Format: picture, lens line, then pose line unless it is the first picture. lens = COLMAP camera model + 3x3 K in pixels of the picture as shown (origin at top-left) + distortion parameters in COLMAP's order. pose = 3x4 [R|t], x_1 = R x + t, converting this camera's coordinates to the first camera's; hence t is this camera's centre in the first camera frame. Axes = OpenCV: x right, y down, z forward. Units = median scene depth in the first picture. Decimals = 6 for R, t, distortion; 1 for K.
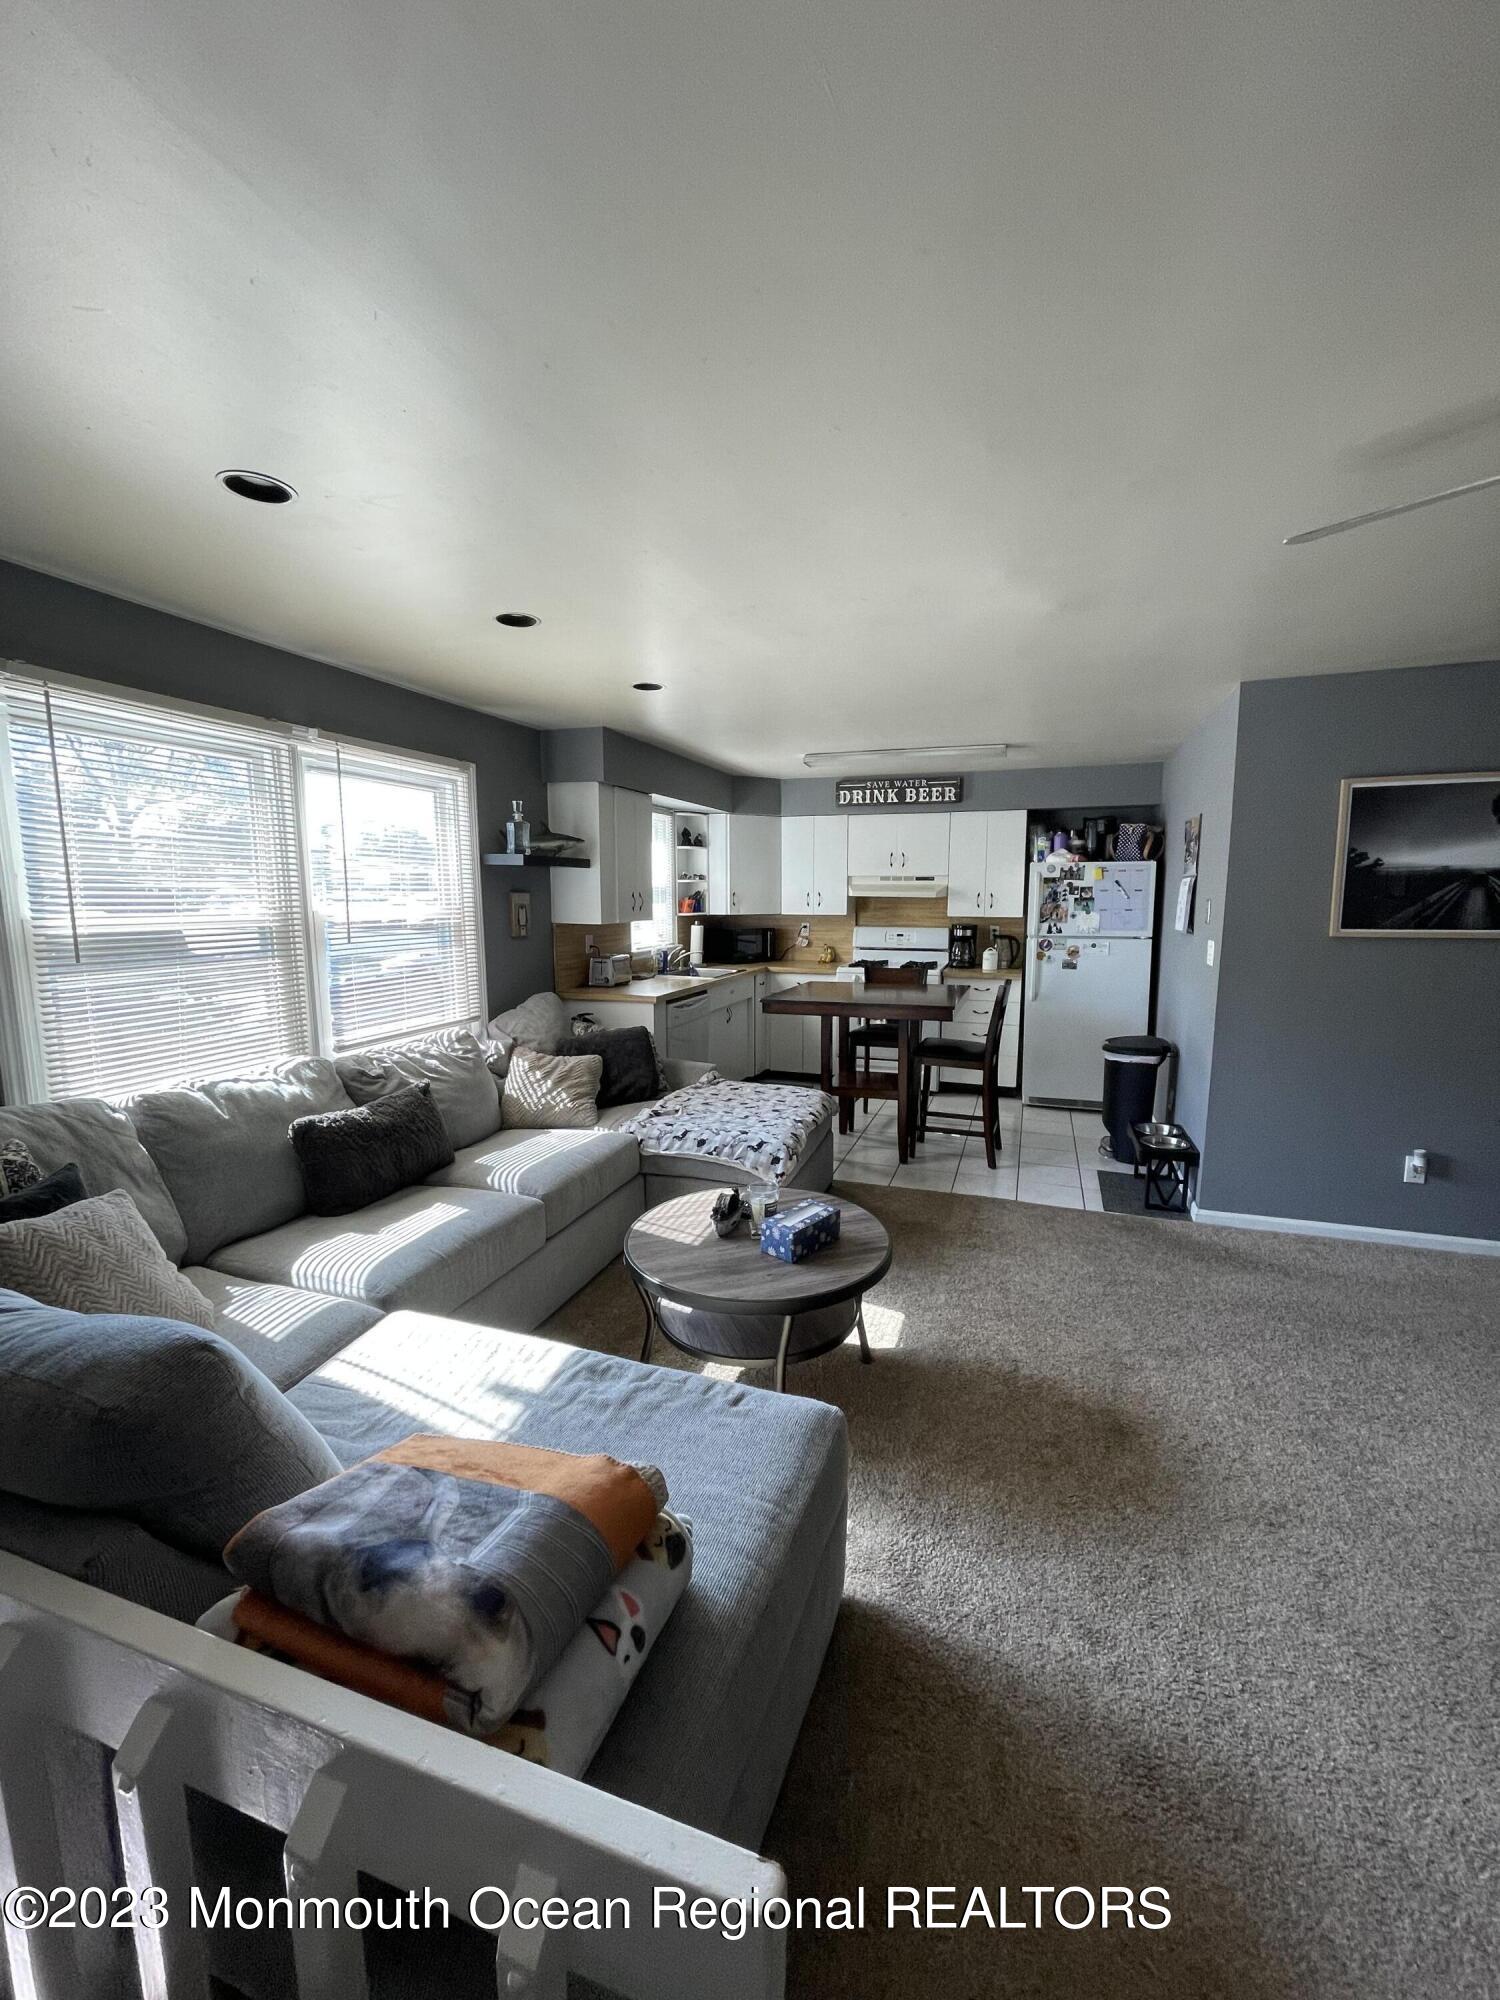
lens RADIAL K [[813.1, 0, 742.3], [0, 813.1, 1005.6], [0, 0, 1]] dist [-0.001609, -0.000001]
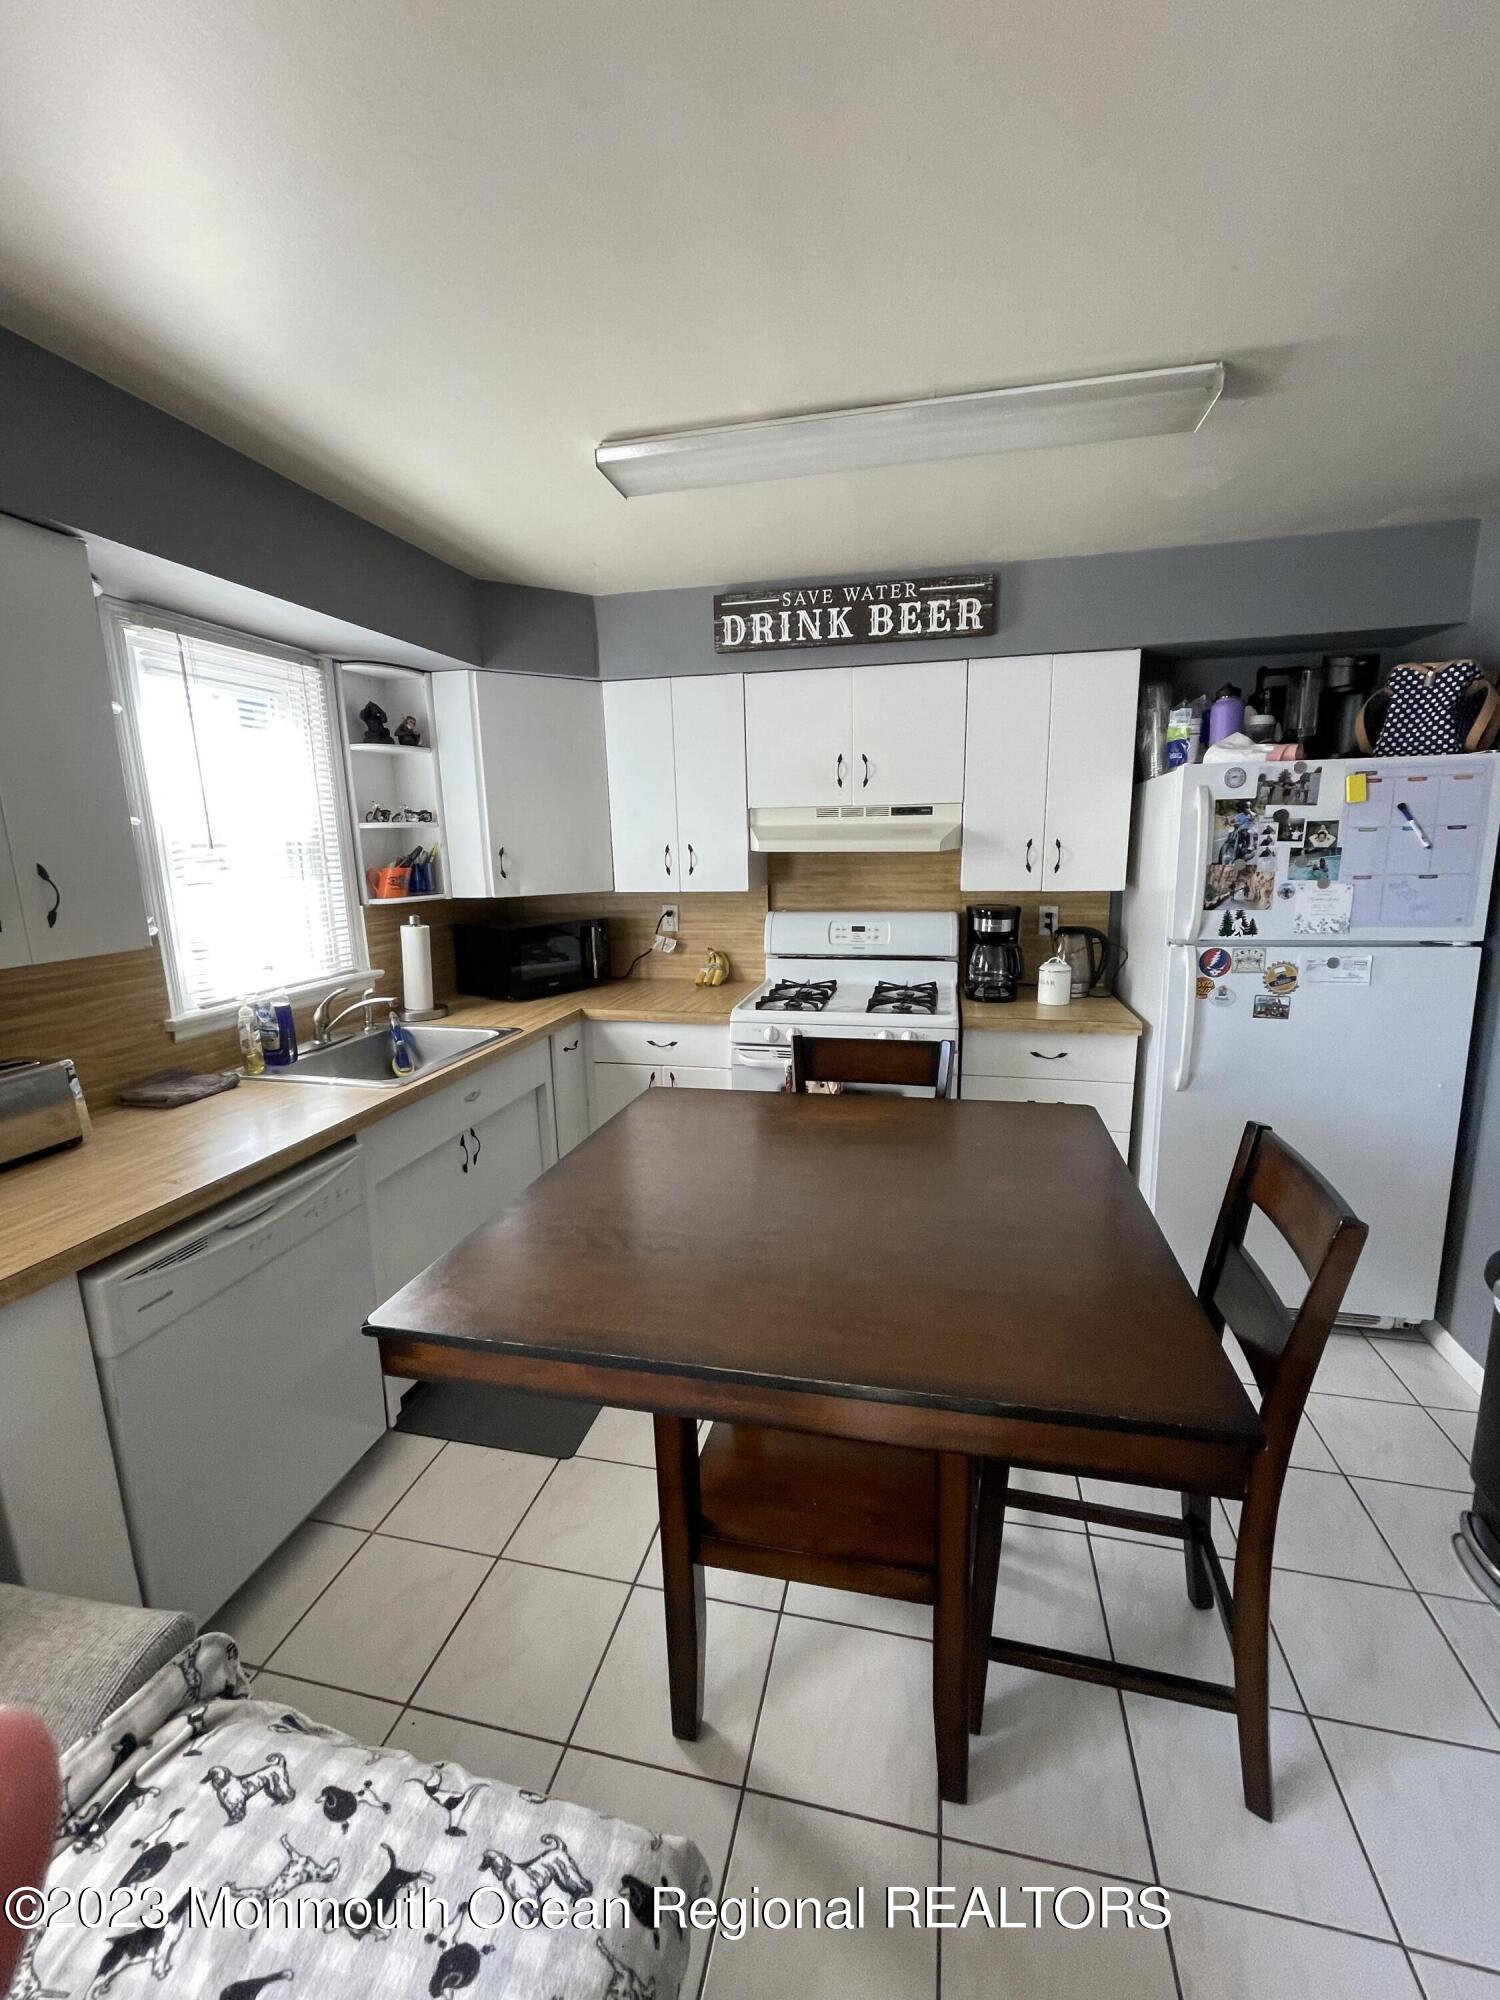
lens RADIAL K [[813.1, 0, 756.6], [0, 813.1, 1000.9], [0, 0, 1]] dist [-0.001609, -0.000001]
pose [[0.992624, -0.041853, 0.113779, 0.079664], [0.035281, 0.997624, 0.059173, -0.079286], [-0.115985, -0.054723, 0.991742, 0.549058]]
